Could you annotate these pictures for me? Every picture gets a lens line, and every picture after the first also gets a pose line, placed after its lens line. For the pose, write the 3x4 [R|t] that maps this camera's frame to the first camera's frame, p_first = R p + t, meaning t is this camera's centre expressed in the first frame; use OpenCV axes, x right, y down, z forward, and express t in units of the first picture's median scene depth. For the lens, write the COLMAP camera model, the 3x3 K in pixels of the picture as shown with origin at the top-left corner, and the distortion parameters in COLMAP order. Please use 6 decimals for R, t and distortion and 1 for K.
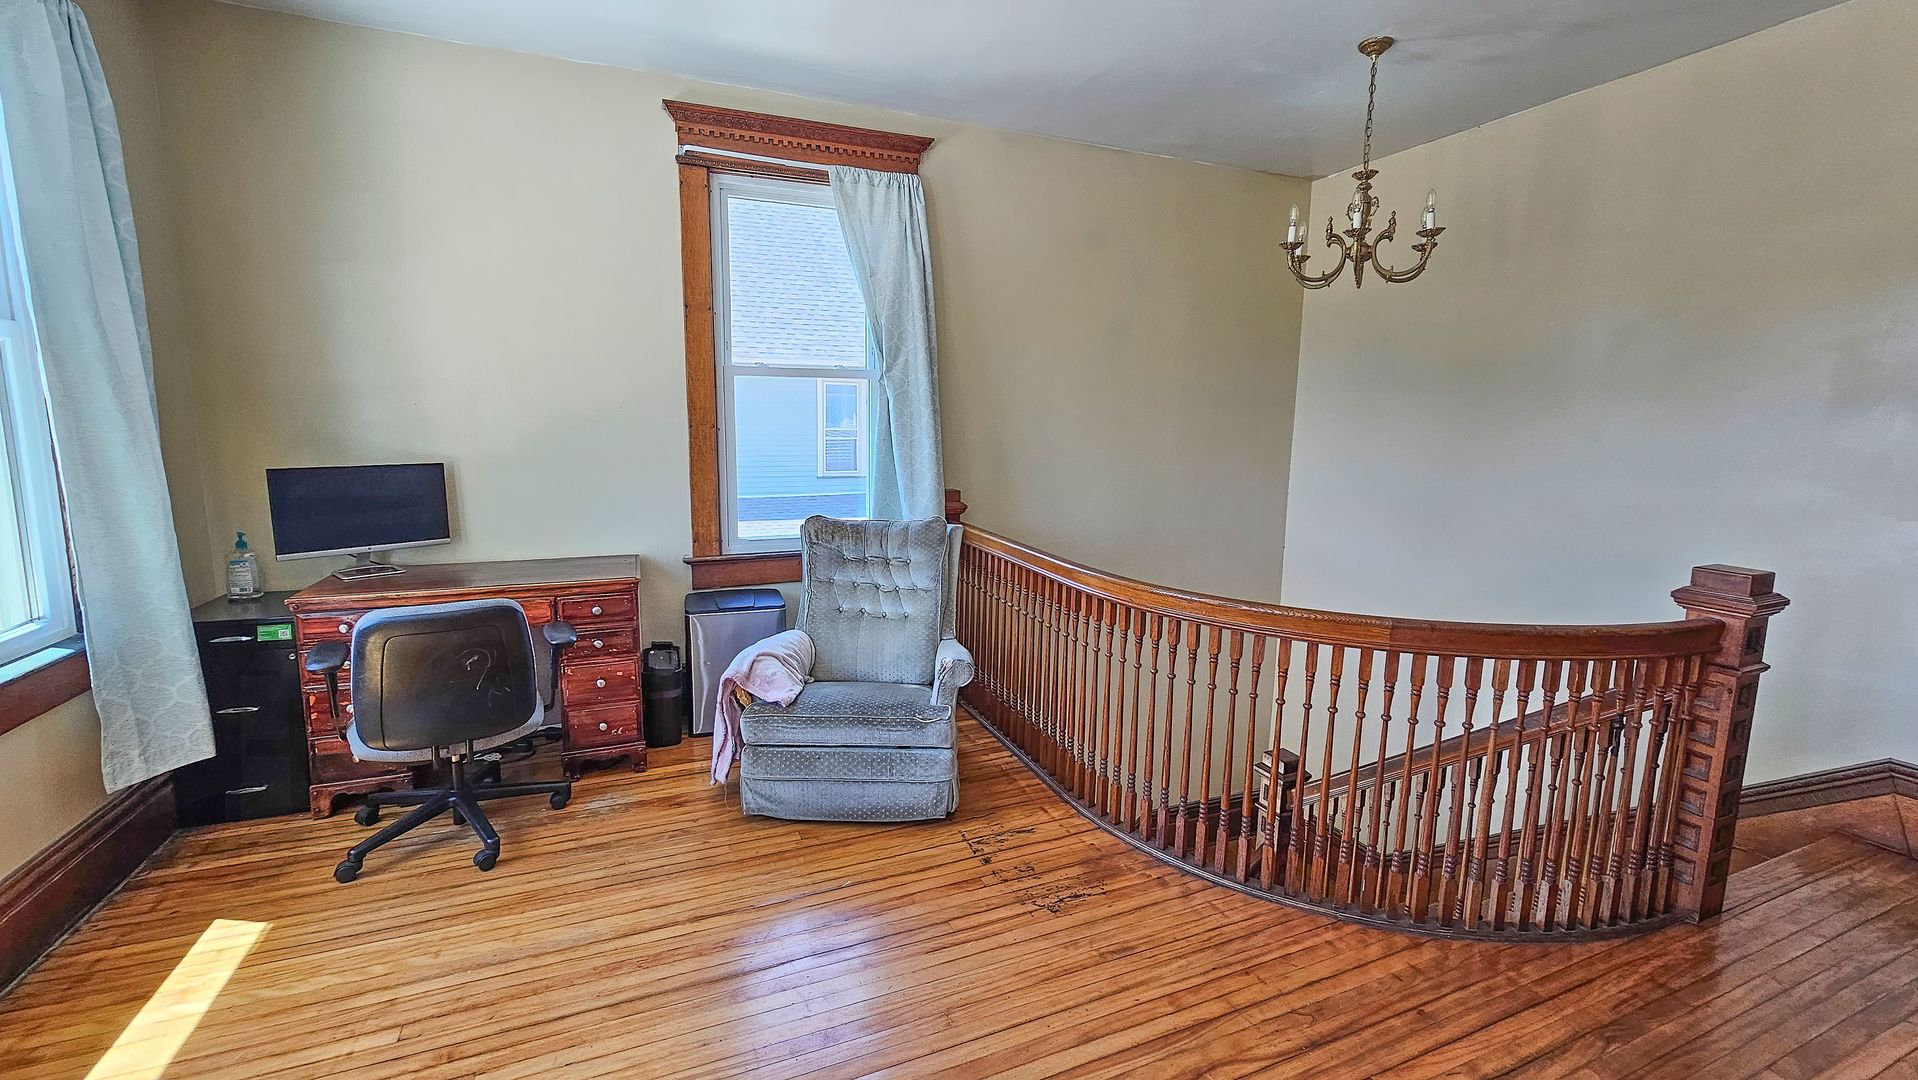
lens RADIAL K [[786.6, 0, 958.4], [0, 786.6, 527.3], [0, 0, 1]] dist [-0.002263, 0.000830]
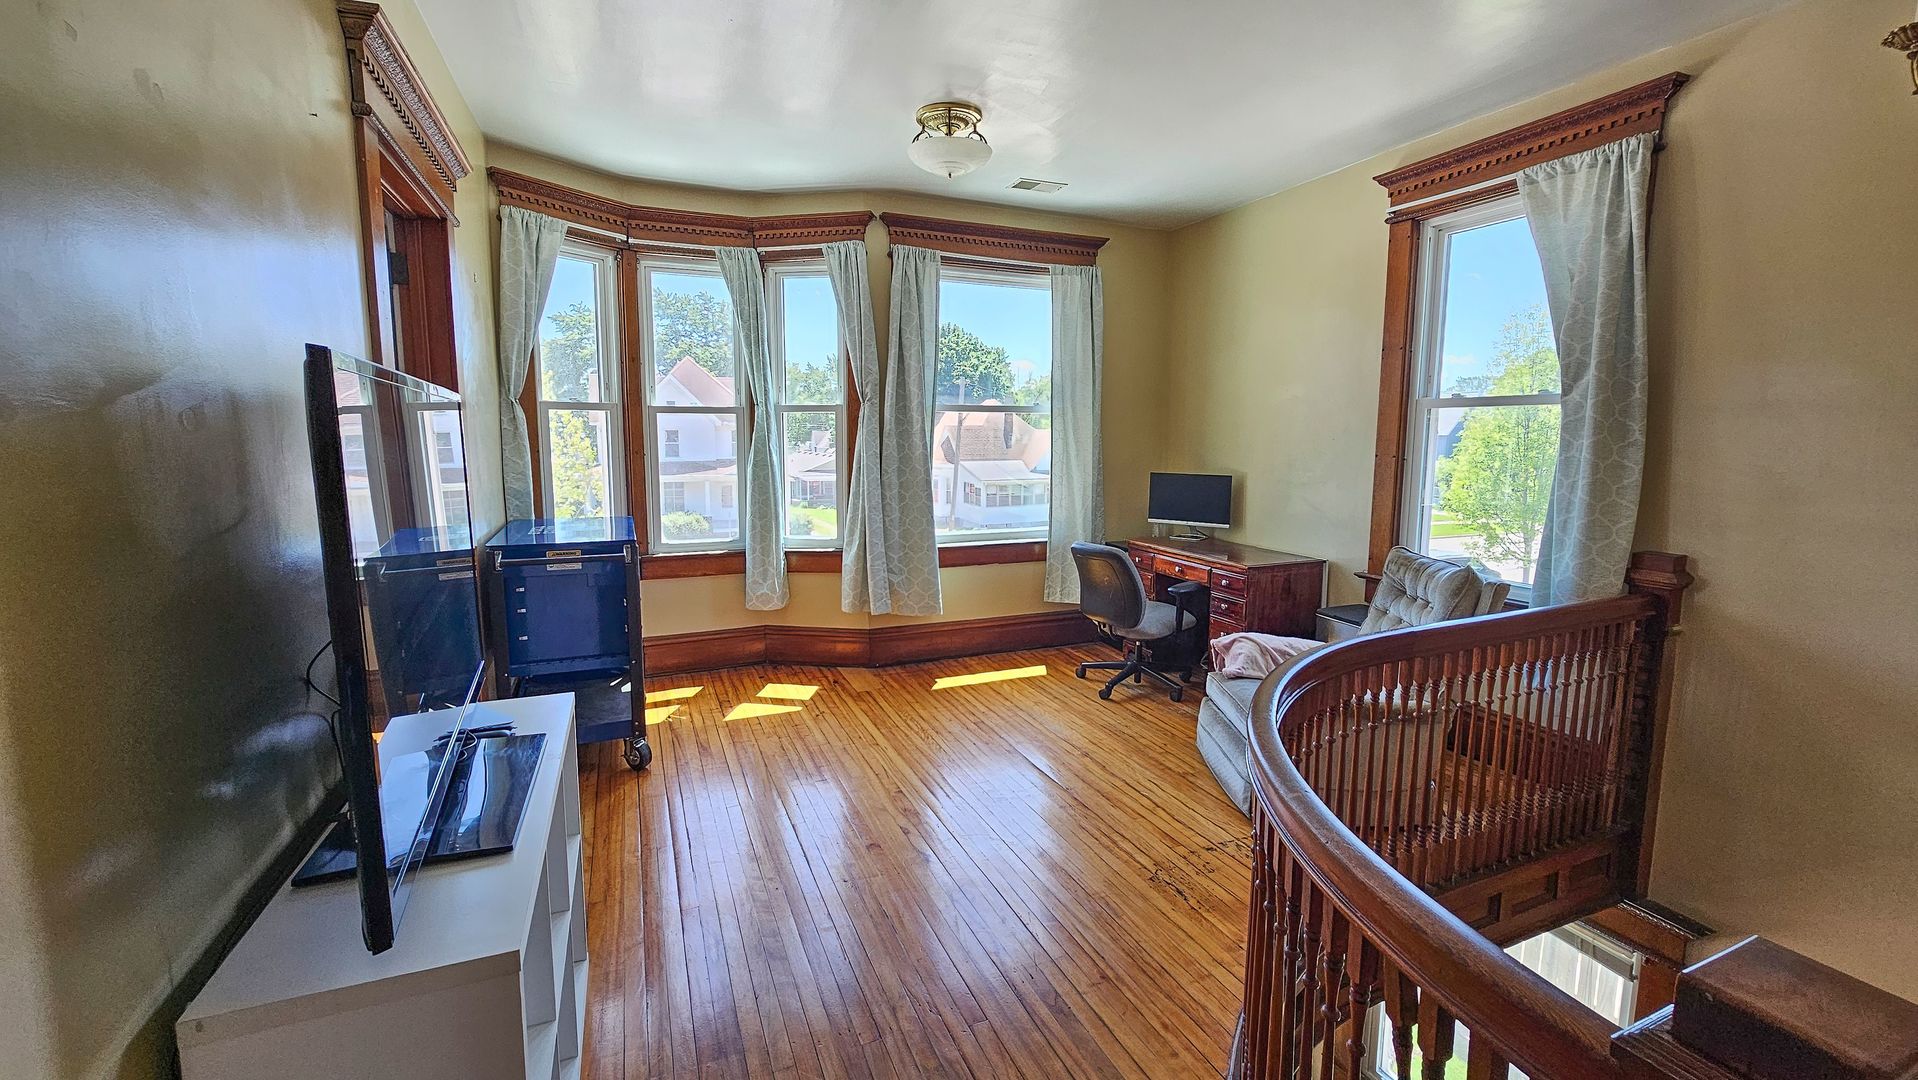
lens RADIAL K [[786.6, 0, 963.0], [0, 786.6, 538.0], [0, 0, 1]] dist [-0.002263, 0.000830]
pose [[0.006303, 0.124155, -0.992243, 0.837793], [-0.144723, 0.981929, 0.121945, -0.070743], [0.989452, 0.142832, 0.024157, 0.440272]]
